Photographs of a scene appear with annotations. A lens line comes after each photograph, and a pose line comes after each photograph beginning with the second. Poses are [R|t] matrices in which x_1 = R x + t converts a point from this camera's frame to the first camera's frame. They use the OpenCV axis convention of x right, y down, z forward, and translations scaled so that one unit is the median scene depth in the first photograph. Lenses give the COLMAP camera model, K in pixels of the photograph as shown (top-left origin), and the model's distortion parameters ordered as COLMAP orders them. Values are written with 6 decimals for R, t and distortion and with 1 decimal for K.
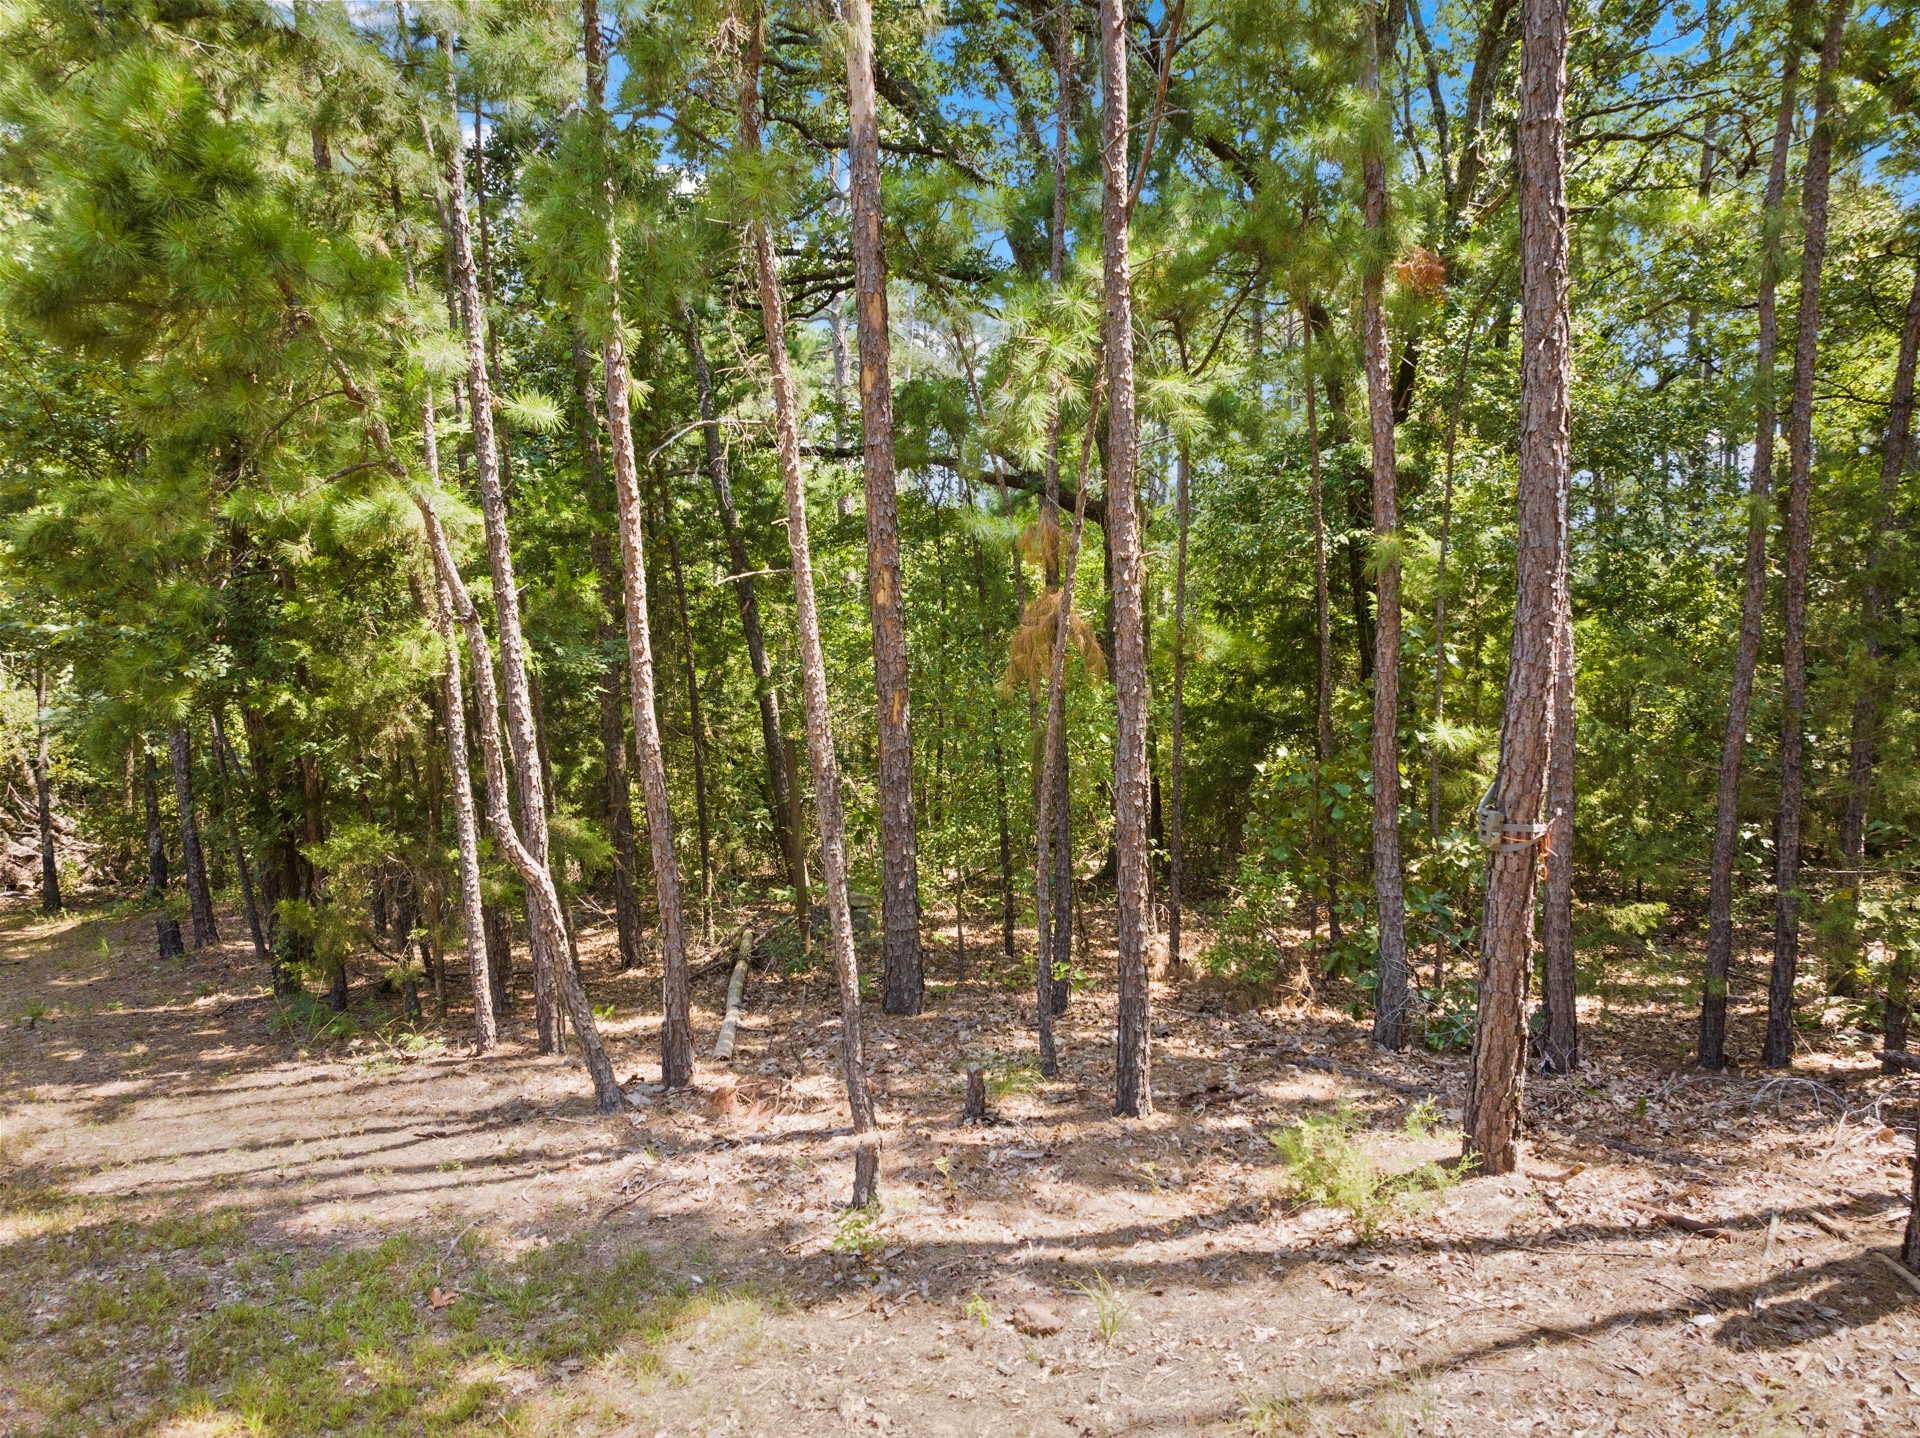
lens RADIAL K [[1351.2, 0, 958.2], [0, 1351.2, 715.6], [0, 0, 1]] dist [-0.037429, -0.004375]
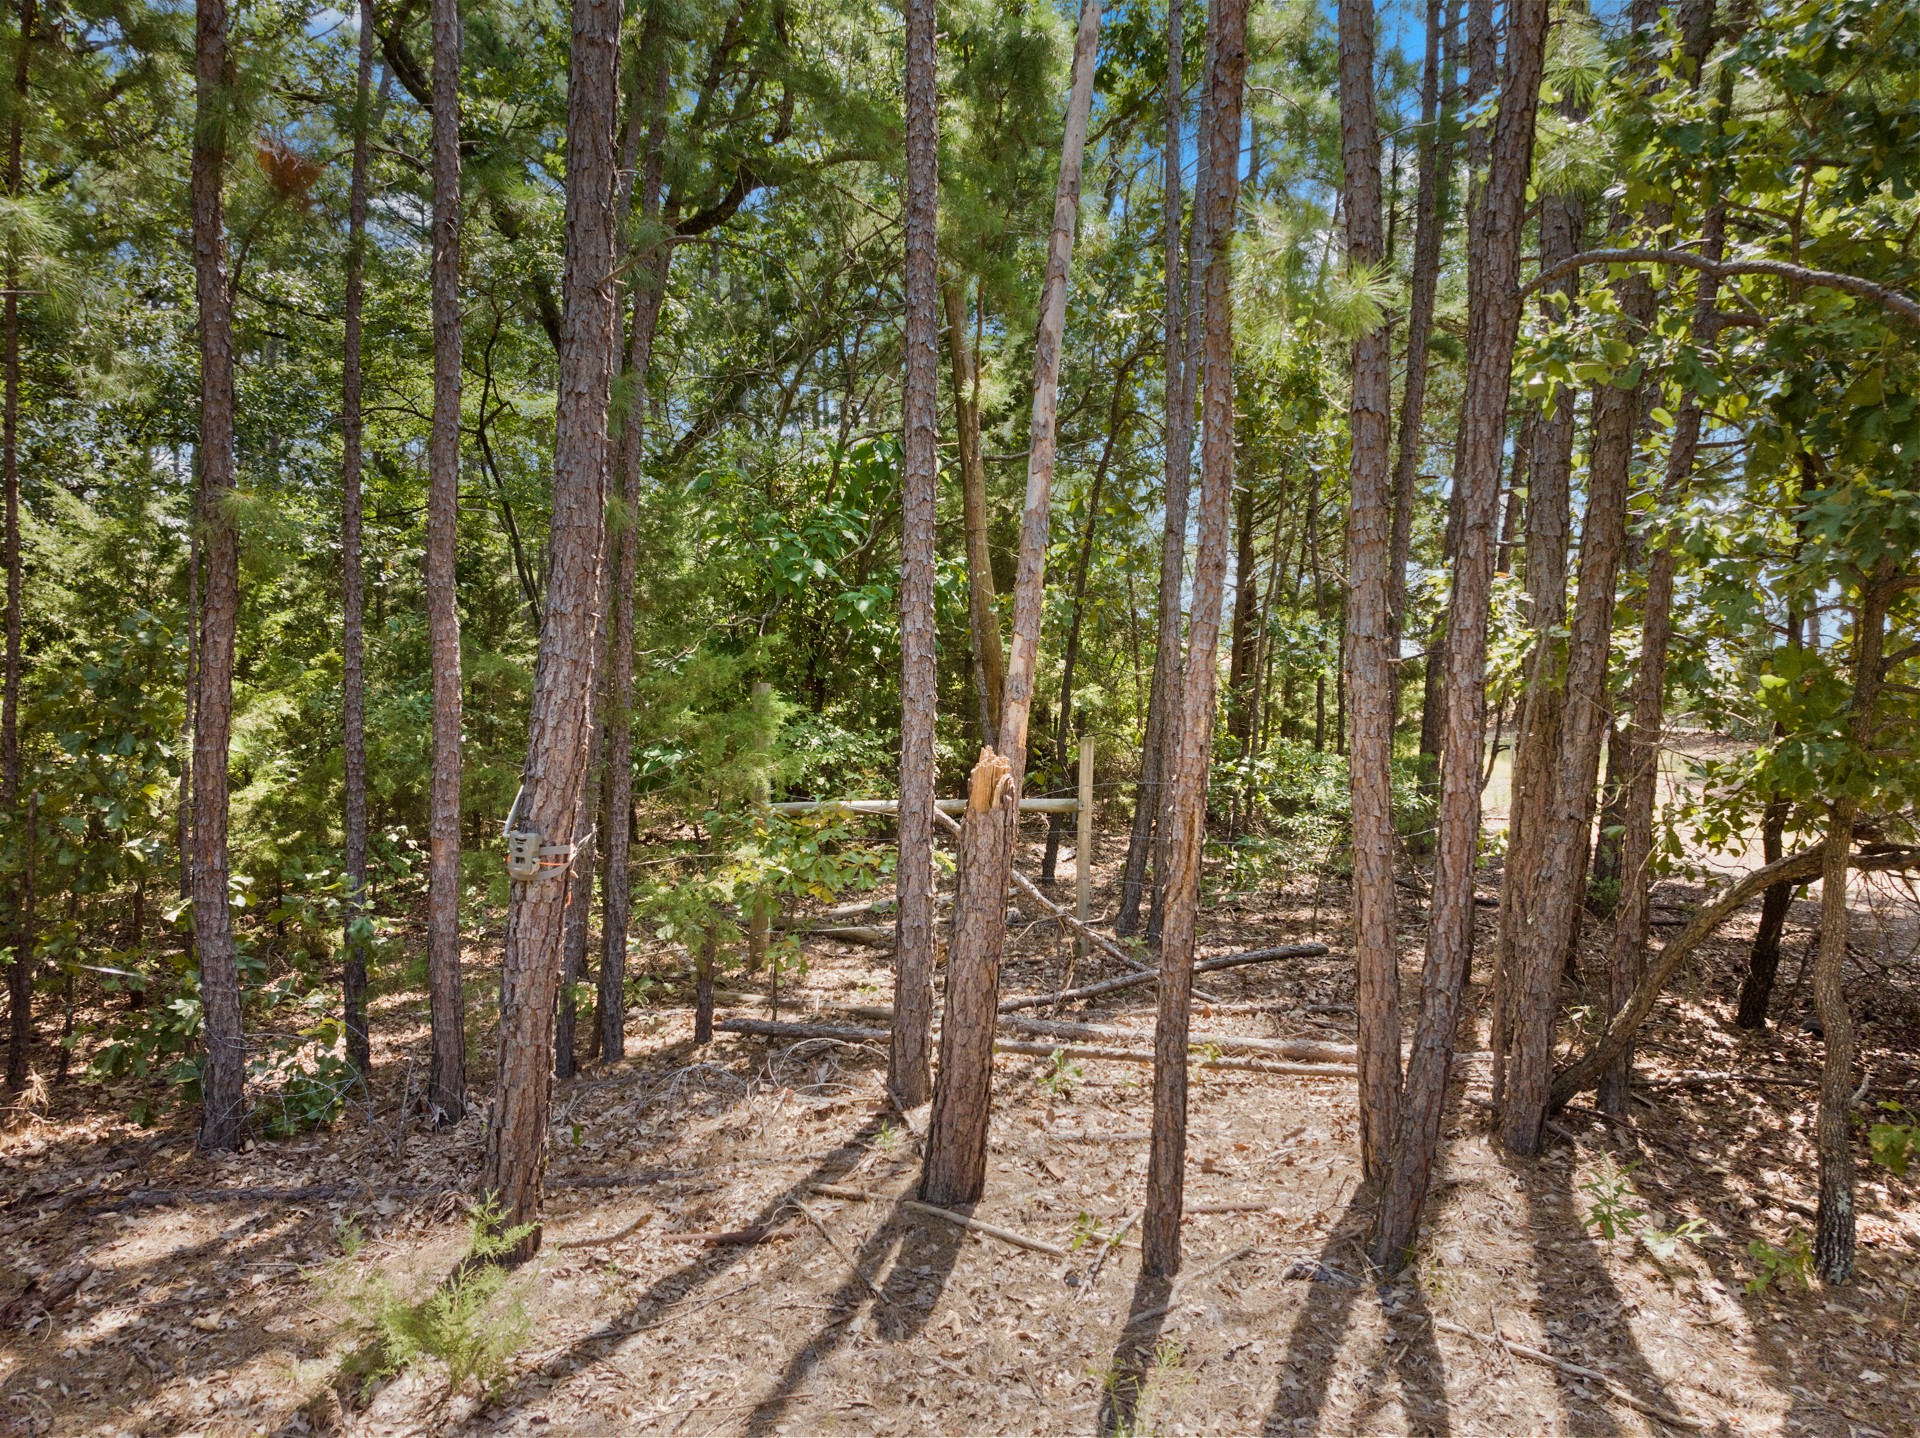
lens RADIAL K [[1351.2, 0, 959.5], [0, 1351.2, 719.0], [0, 0, 1]] dist [-0.037429, -0.004375]
pose [[0.432139, -0.008230, 0.901769, -0.249838], [0.005283, 0.999964, 0.006594, -0.005101], [-0.901792, 0.001915, 0.432167, 0.392835]]
